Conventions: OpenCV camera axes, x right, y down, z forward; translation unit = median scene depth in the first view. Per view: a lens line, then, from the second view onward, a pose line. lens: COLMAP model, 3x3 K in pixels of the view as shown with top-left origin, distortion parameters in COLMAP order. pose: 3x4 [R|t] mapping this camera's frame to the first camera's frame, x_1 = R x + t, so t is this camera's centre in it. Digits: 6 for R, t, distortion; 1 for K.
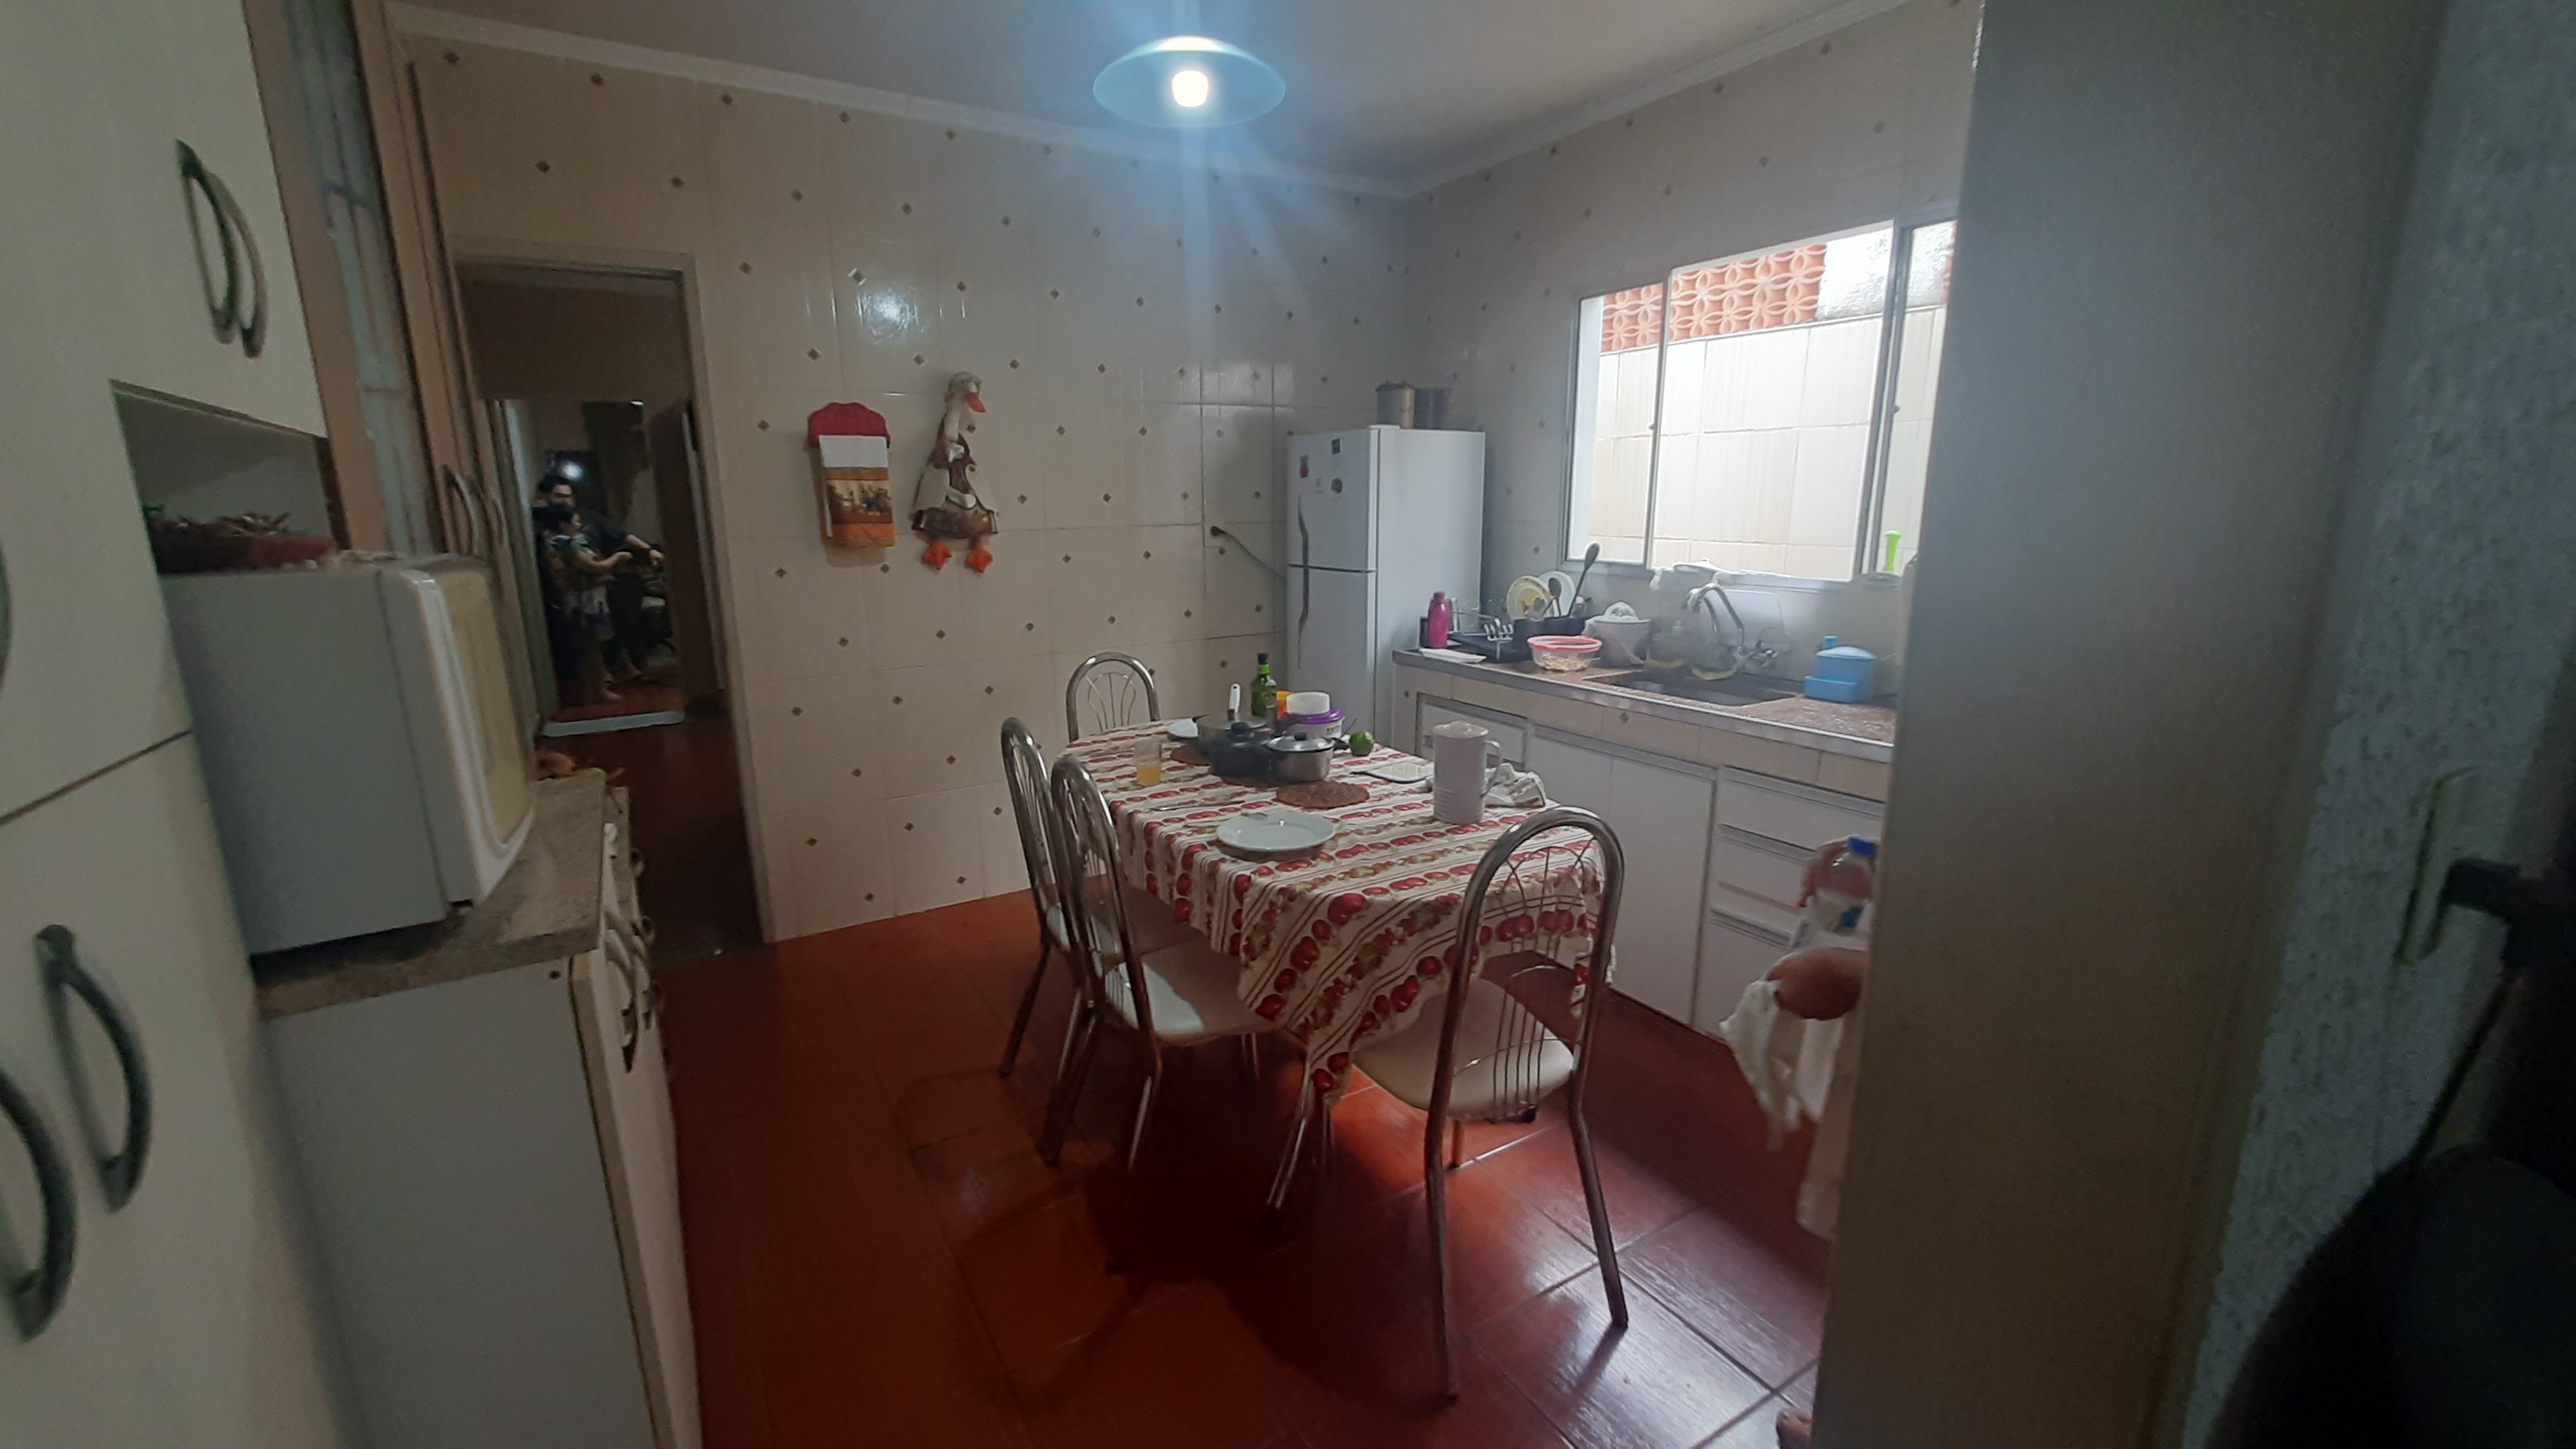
lens RADIAL K [[1017.9, 0, 1277.5], [0, 1017.9, 722.3], [0, 0, 1]] dist [-0.003225, -0.000019]
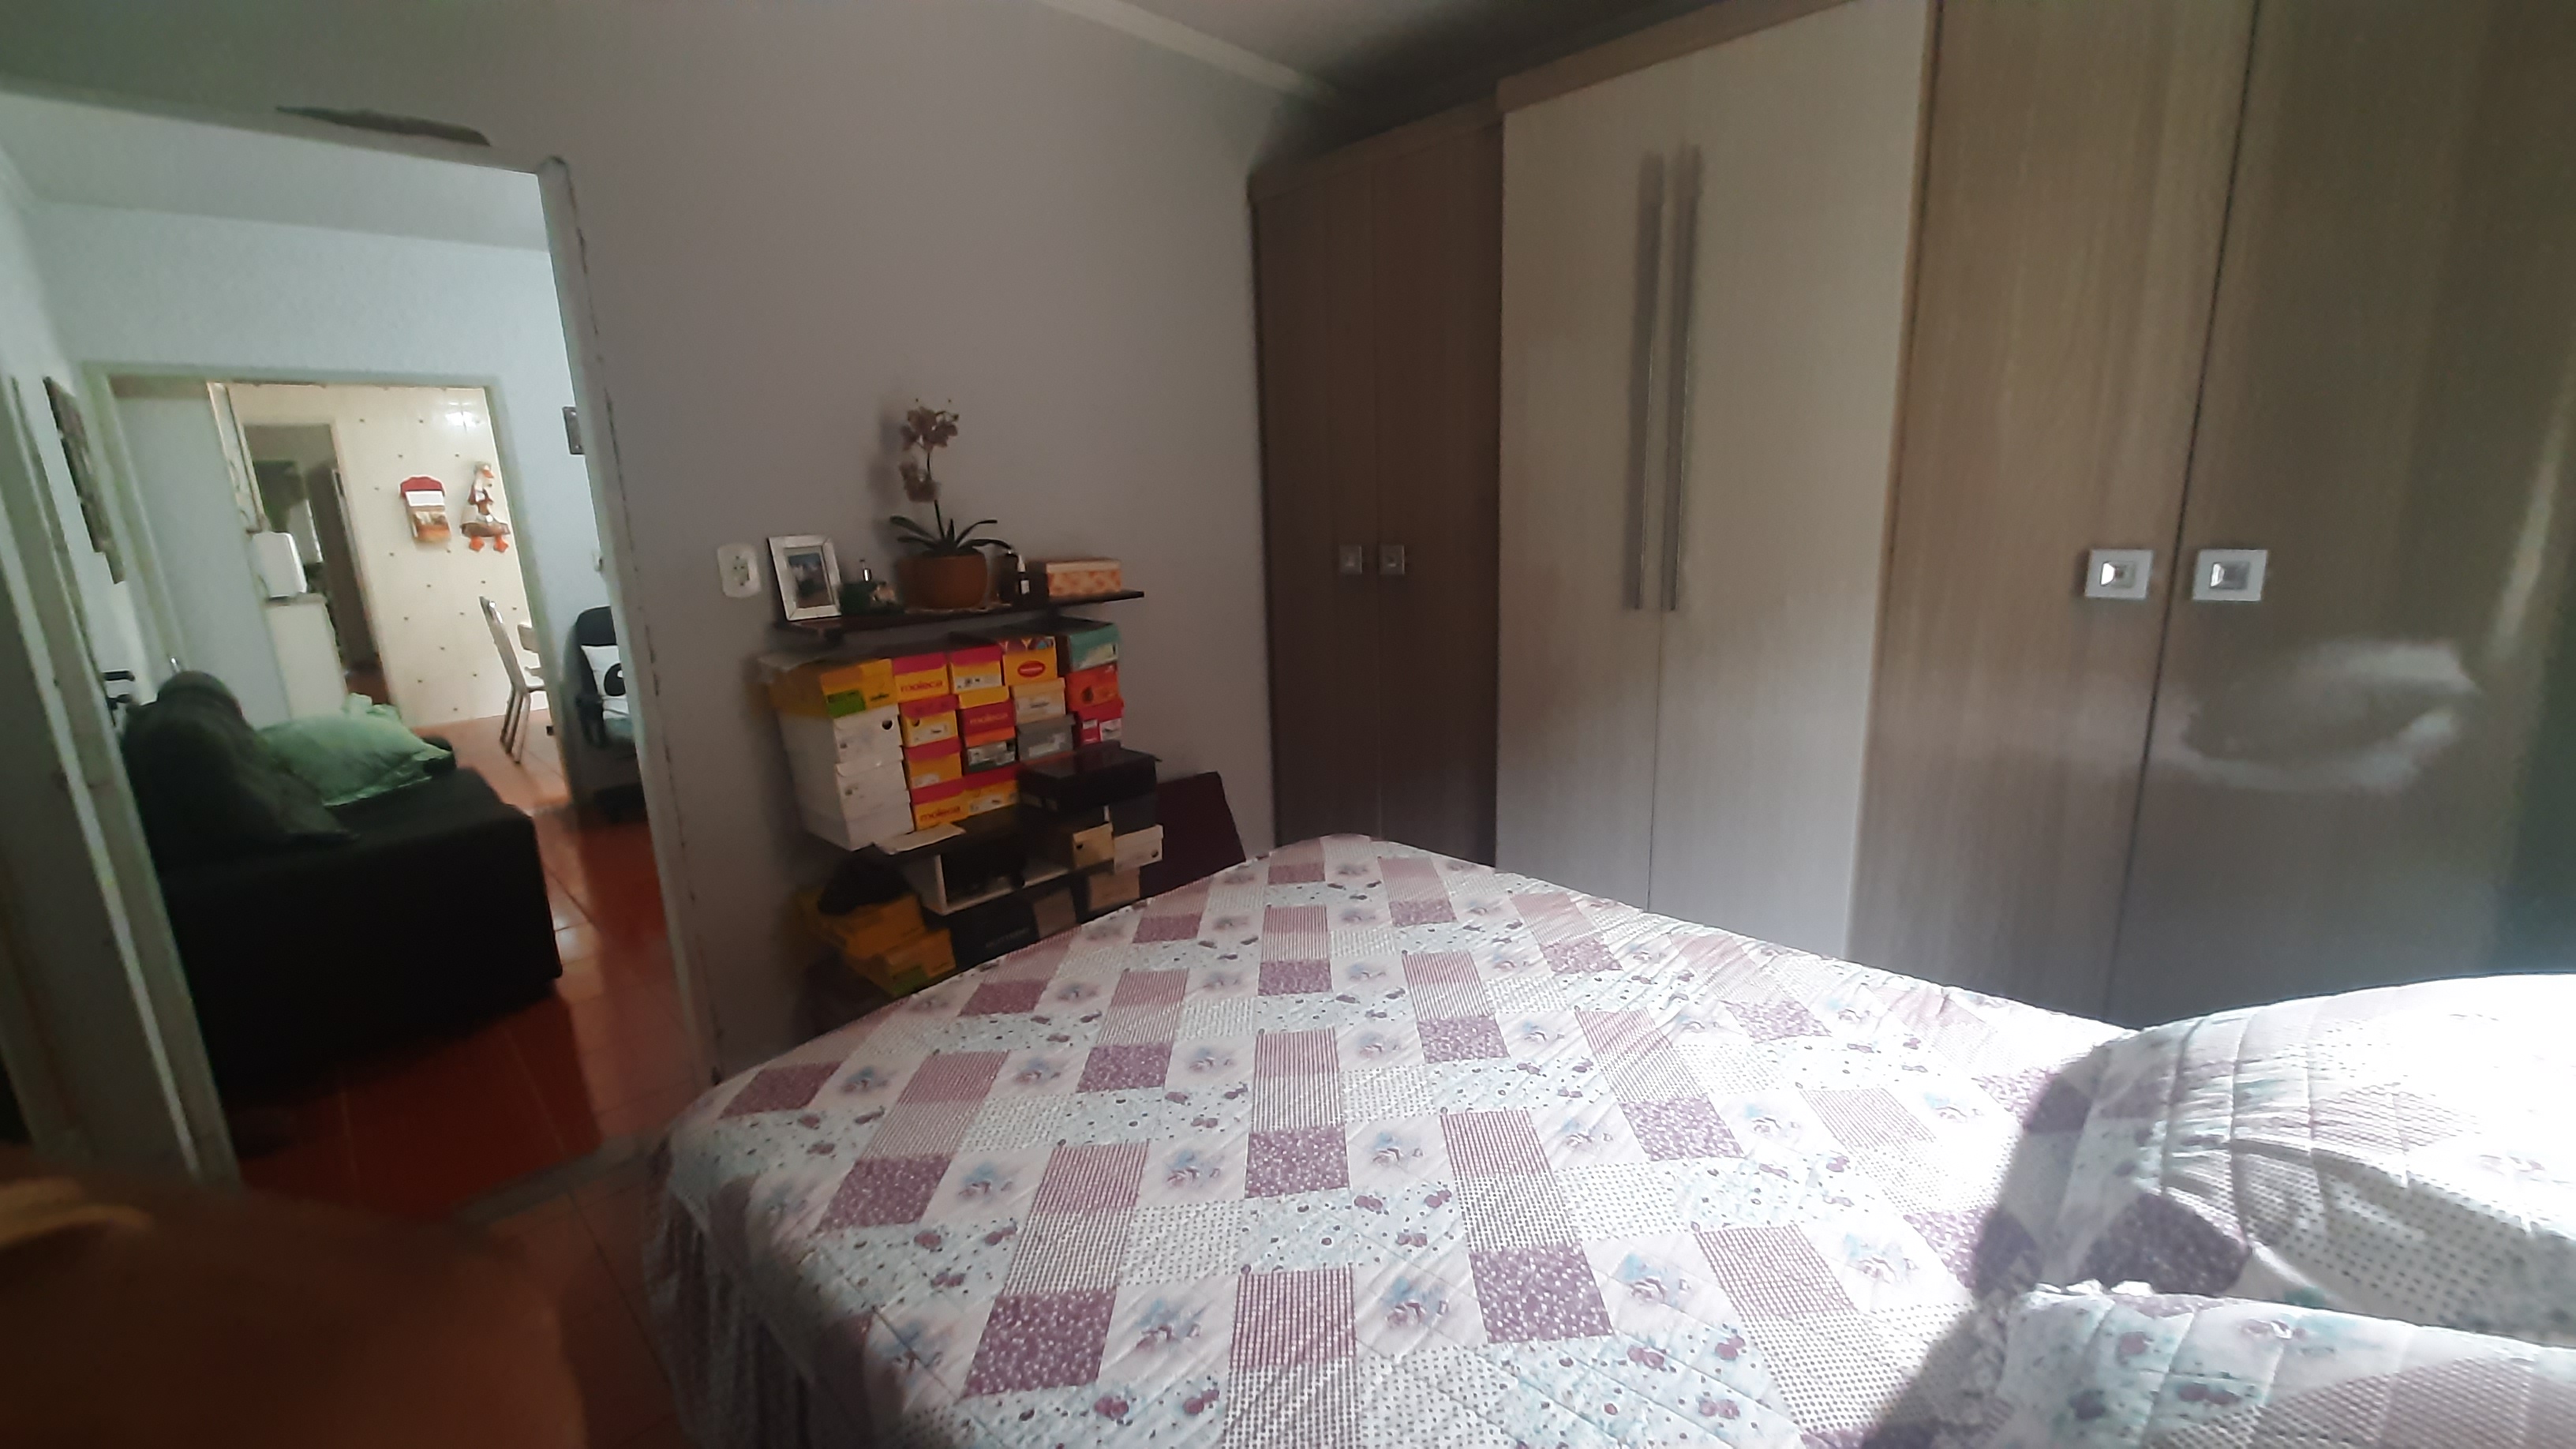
lens RADIAL K [[1017.9, 0, 1293.2], [0, 1017.9, 722.0], [0, 0, 1]] dist [-0.003225, -0.000019]
pose [[0.969476, -0.085072, 0.229952, 0.840519], [0.086921, 0.996213, 0.002098, 0.367340], [-0.229260, 0.017954, 0.973200, -1.533480]]
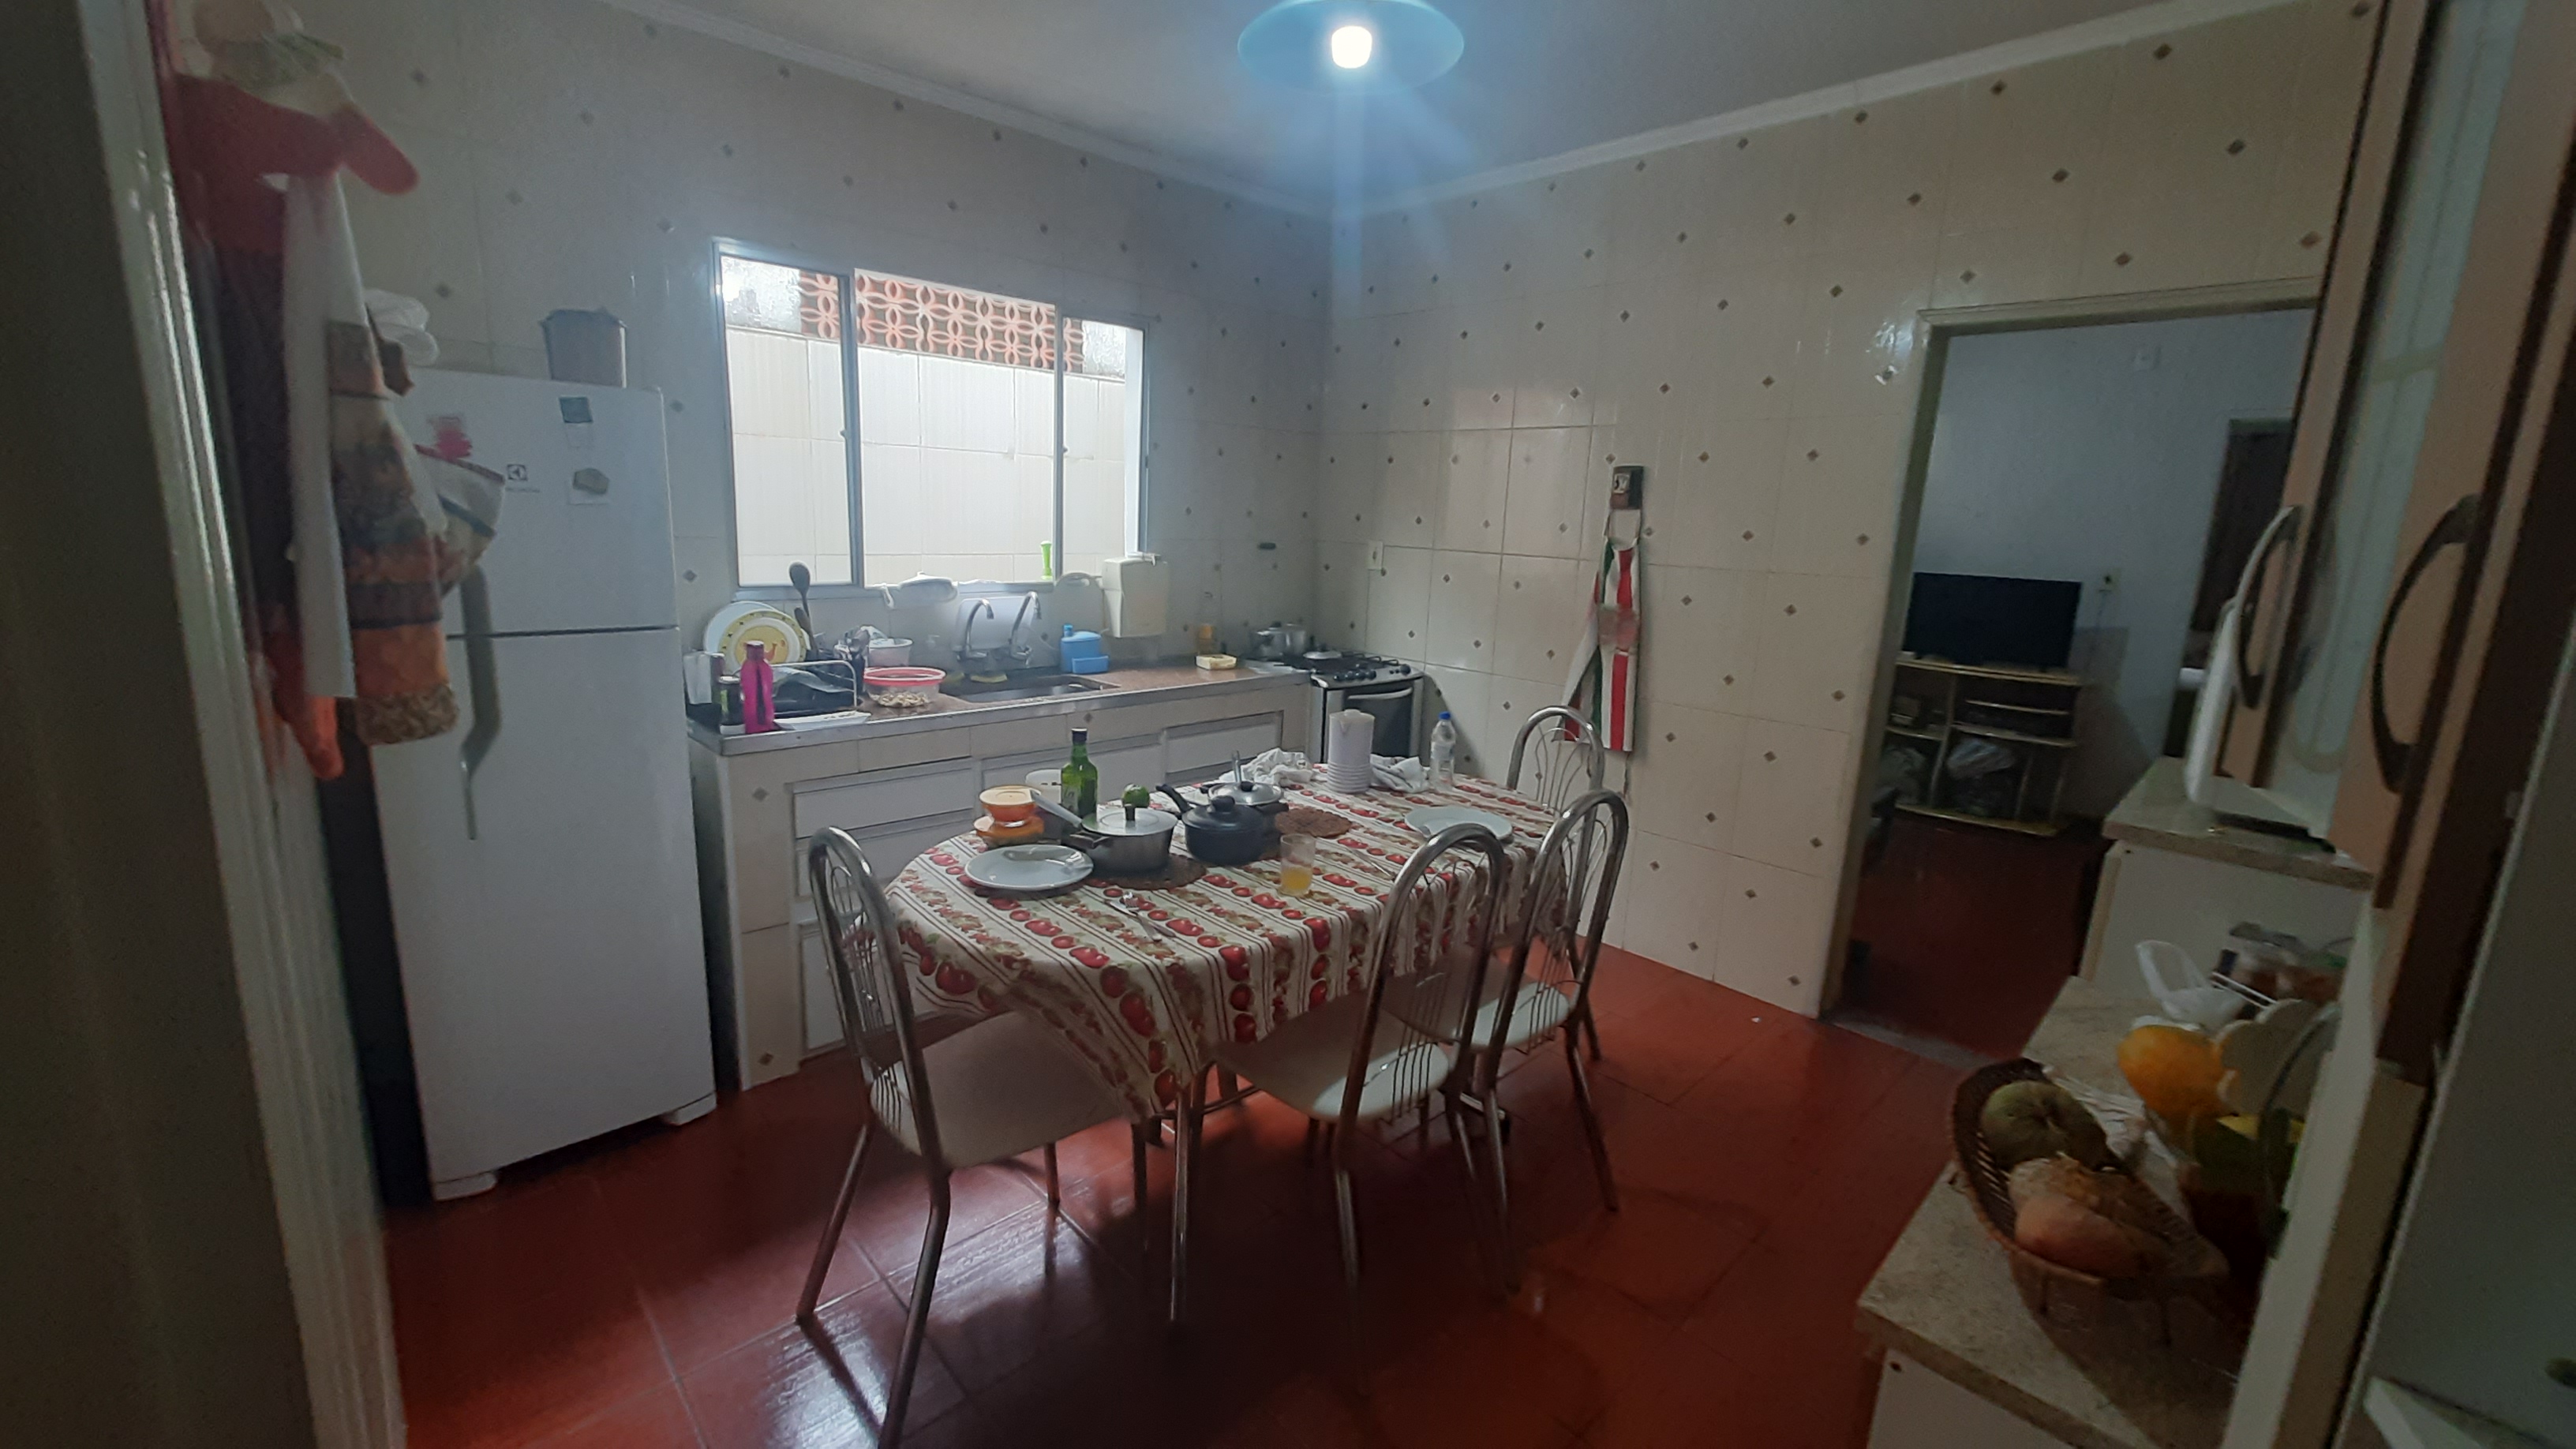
lens RADIAL K [[1017.9, 0, 1282.8], [0, 1017.9, 721.1], [0, 0, 1]] dist [-0.003225, -0.000019]
pose [[-0.196410, -0.198647, 0.960189, -0.910796], [0.175638, 0.956297, 0.233770, -0.268349], [-0.964663, 0.214560, -0.152936, 1.176178]]
